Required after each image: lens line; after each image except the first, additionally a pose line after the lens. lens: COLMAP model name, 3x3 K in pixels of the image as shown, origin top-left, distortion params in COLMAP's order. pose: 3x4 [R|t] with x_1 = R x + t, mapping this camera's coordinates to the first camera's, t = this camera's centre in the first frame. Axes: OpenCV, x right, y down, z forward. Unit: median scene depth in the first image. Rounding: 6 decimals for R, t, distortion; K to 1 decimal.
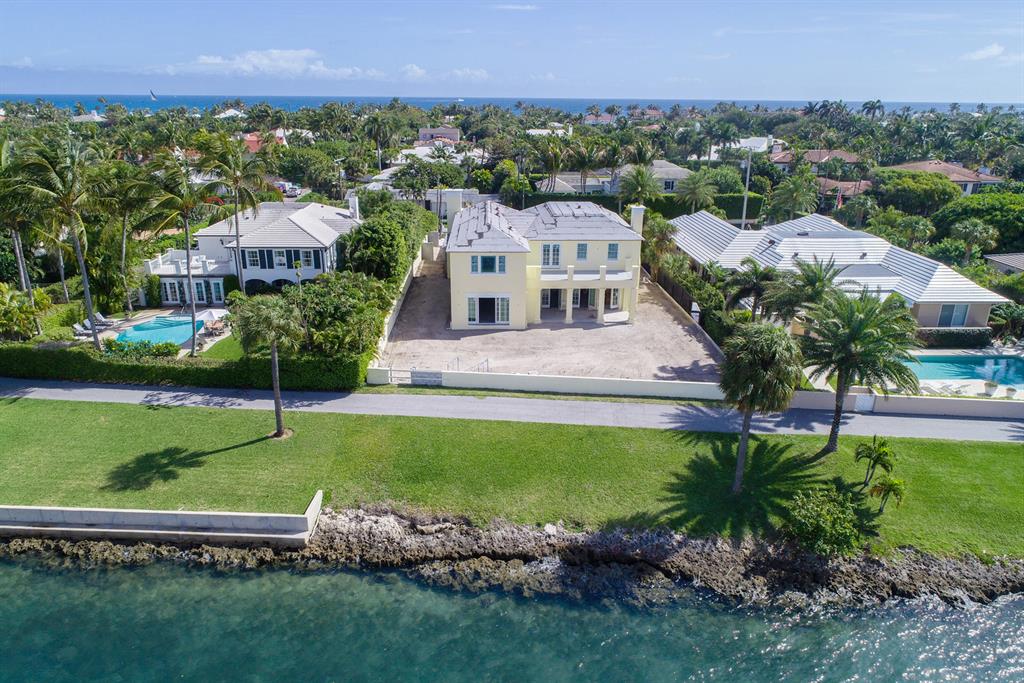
lens RADIAL K [[690.6, 0, 512.0], [0, 690.6, 341.5], [0, 0, 1]] dist [0.000785, -0.006844]
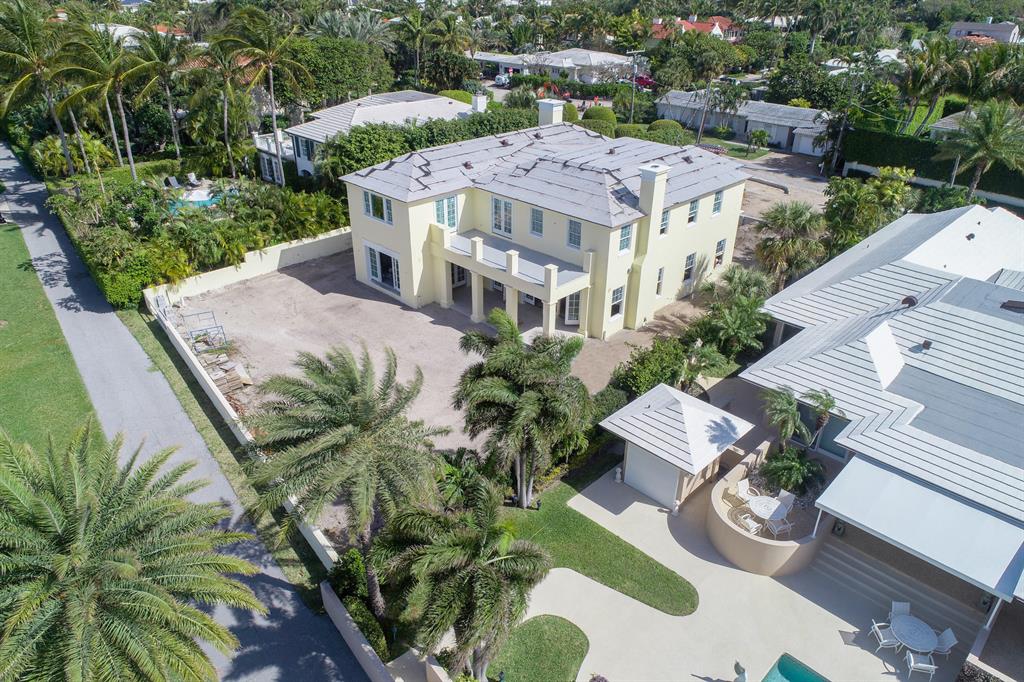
lens RADIAL K [[690.6, 0, 512.0], [0, 690.6, 341.0], [0, 0, 1]] dist [0.000785, -0.006844]
pose [[0.682838, 0.343694, -0.644676, 0.940697], [-0.250474, 0.939081, 0.235348, -0.303012], [0.686291, 0.000770, 0.727326, 0.932391]]
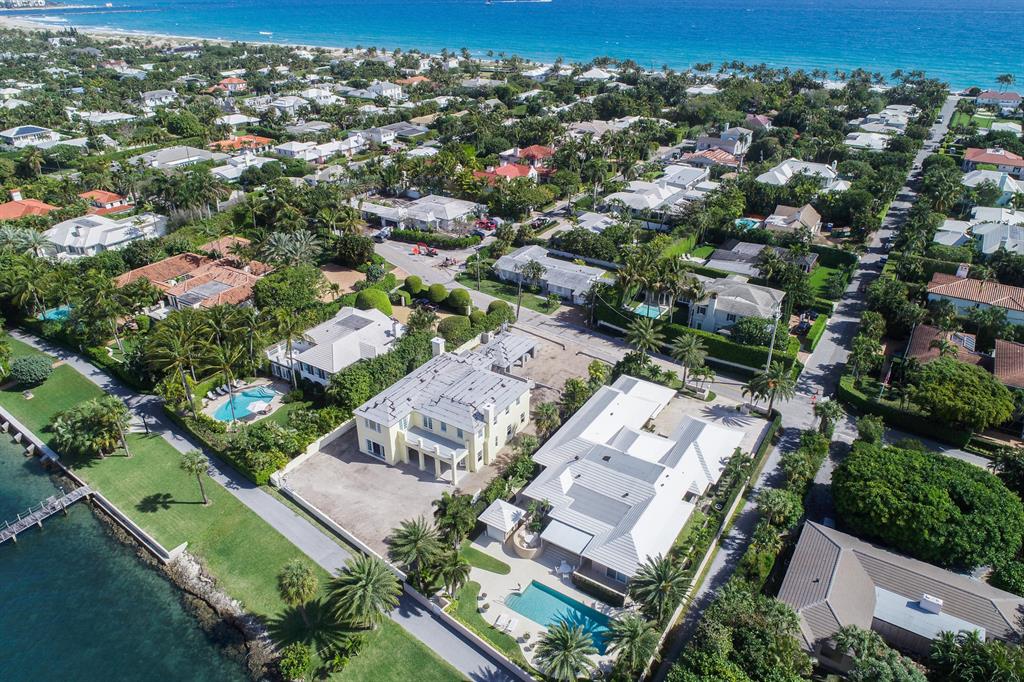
lens RADIAL K [[690.6, 0, 512.0], [0, 690.6, 341.0], [0, 0, 1]] dist [0.000785, -0.006844]
pose [[0.820919, 0.258321, -0.509276, 1.690061], [-0.184120, 0.963939, 0.192151, -1.124806], [0.540547, -0.063973, 0.838878, -0.327290]]
